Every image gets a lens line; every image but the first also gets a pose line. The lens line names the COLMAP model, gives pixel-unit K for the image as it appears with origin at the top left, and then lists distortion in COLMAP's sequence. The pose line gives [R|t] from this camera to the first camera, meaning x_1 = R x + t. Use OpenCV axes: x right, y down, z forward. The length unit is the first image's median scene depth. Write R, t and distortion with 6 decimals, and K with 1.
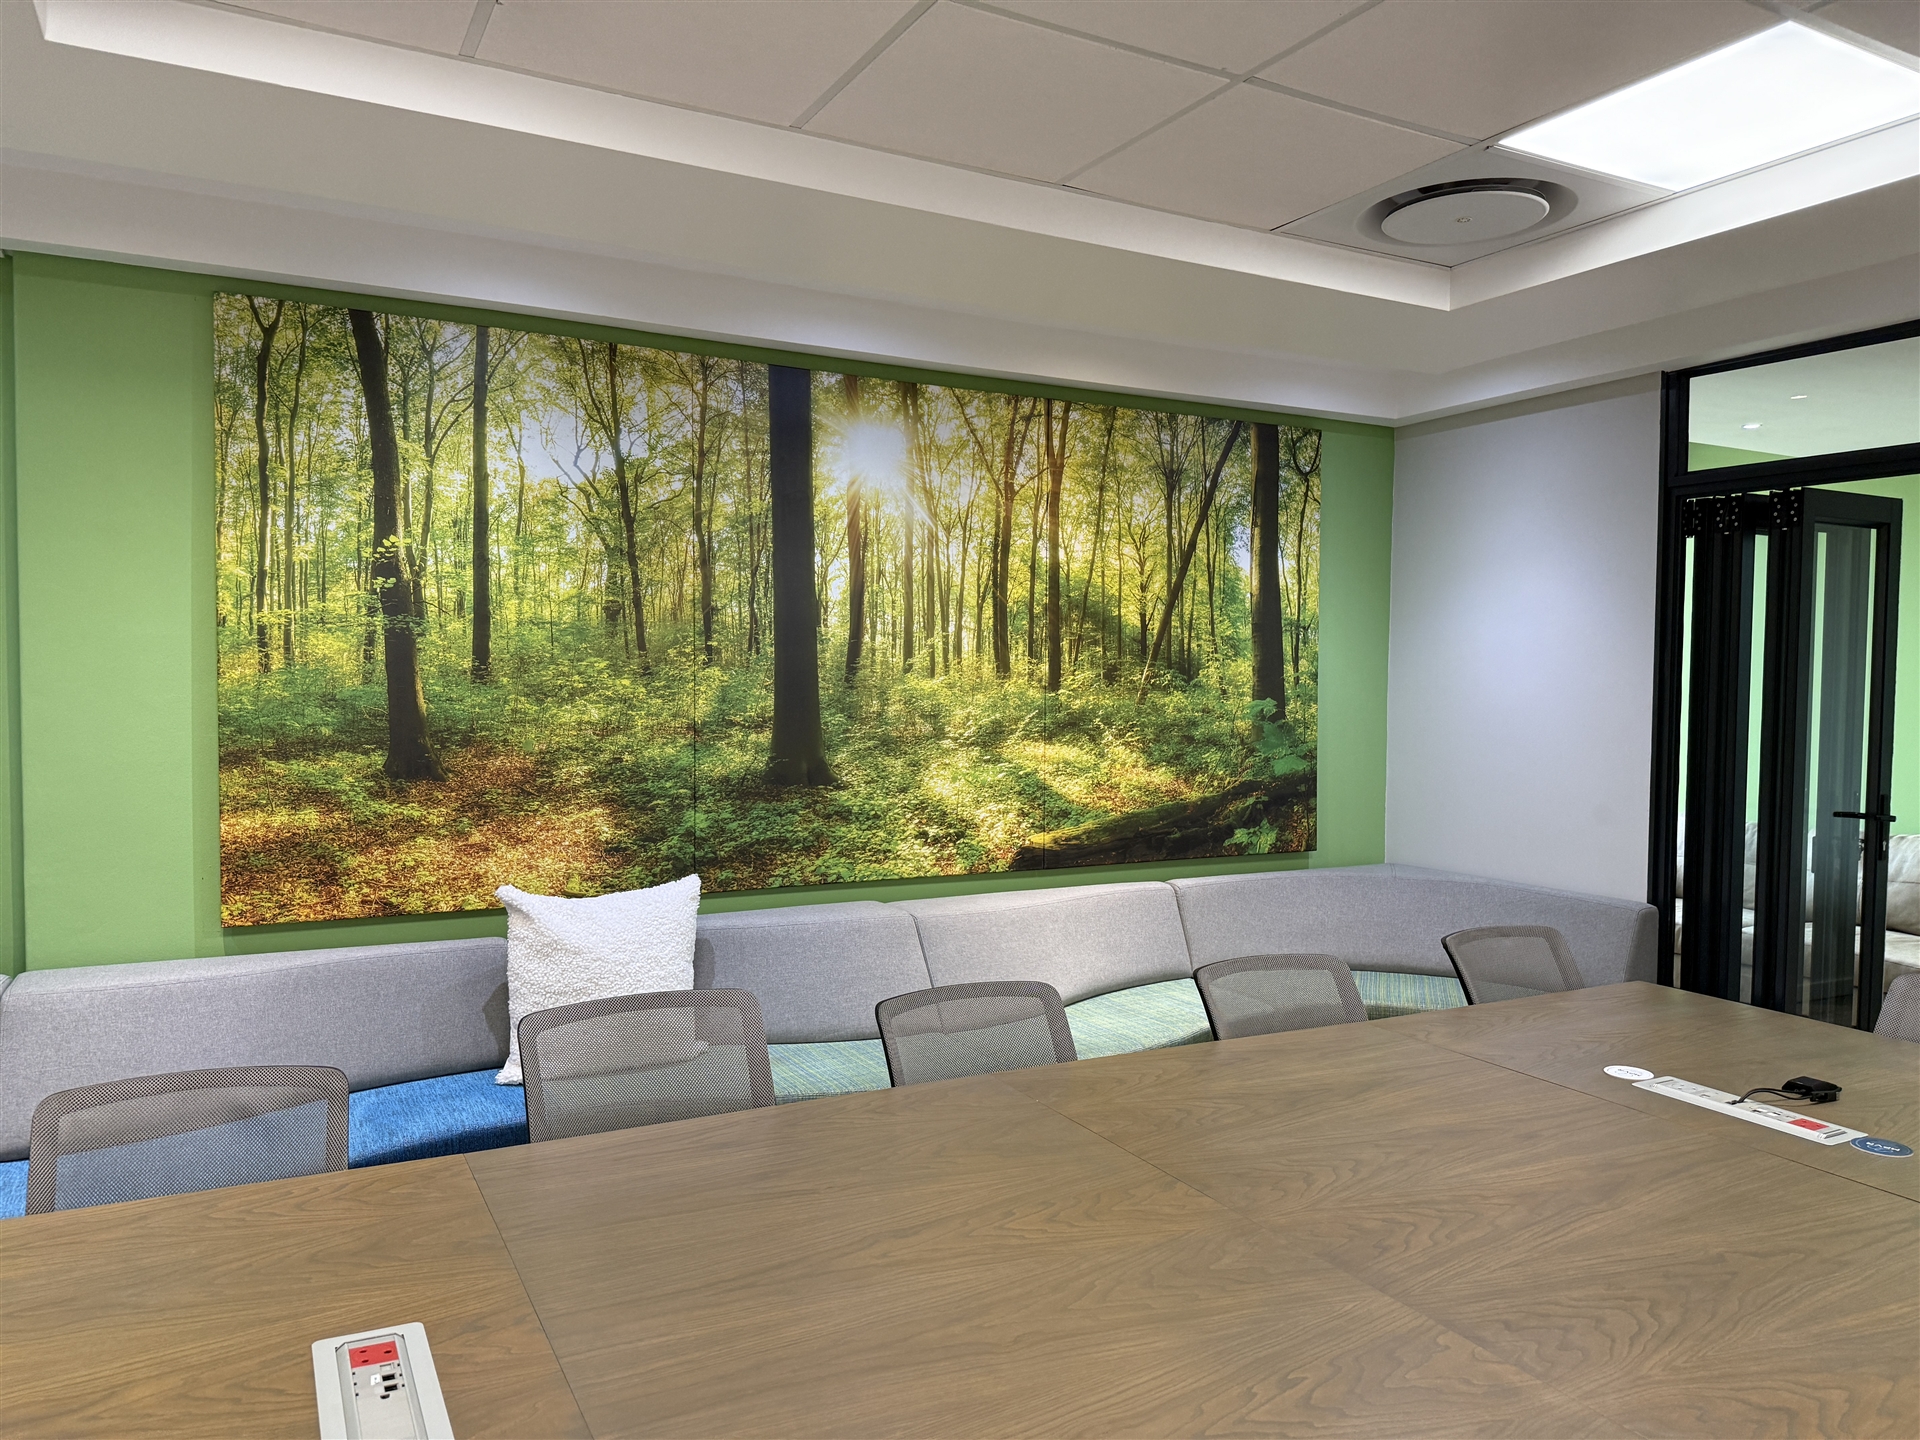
lens RADIAL K [[1346.6, 0, 952.2], [0, 1346.6, 728.9], [0, 0, 1]] dist [0.134129, -0.179674]
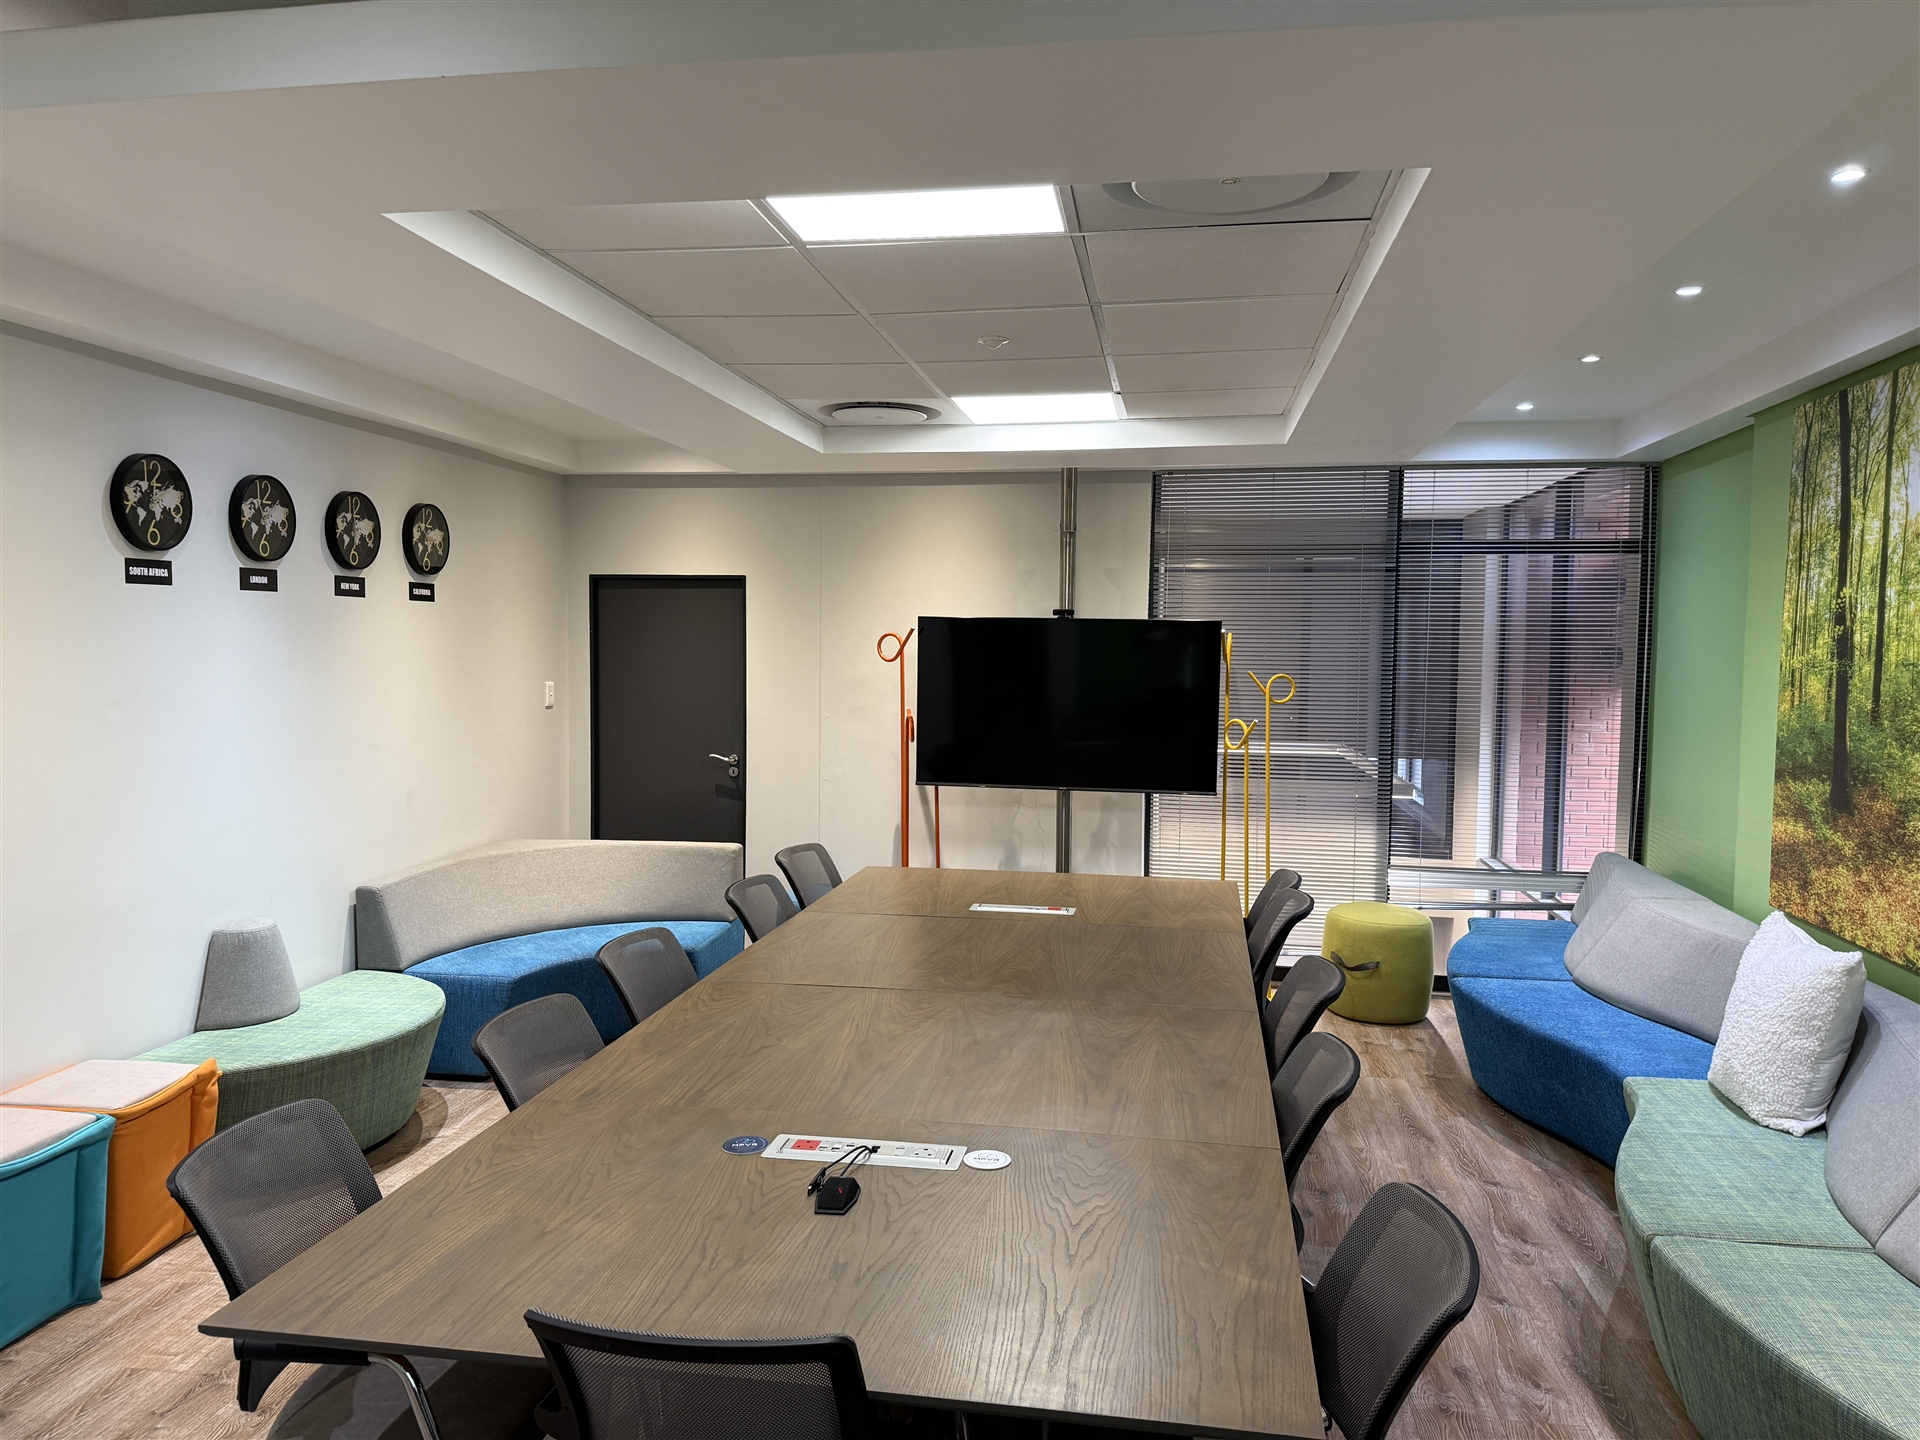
lens RADIAL K [[1346.6, 0, 952.2], [0, 1346.6, 728.9], [0, 0, 1]] dist [0.134129, -0.179674]
pose [[-0.621922, 0.035432, -0.782277, 0.902296], [-0.047544, 0.995424, 0.082885, -0.085263], [0.781635, 0.088741, -0.617392, 1.130961]]
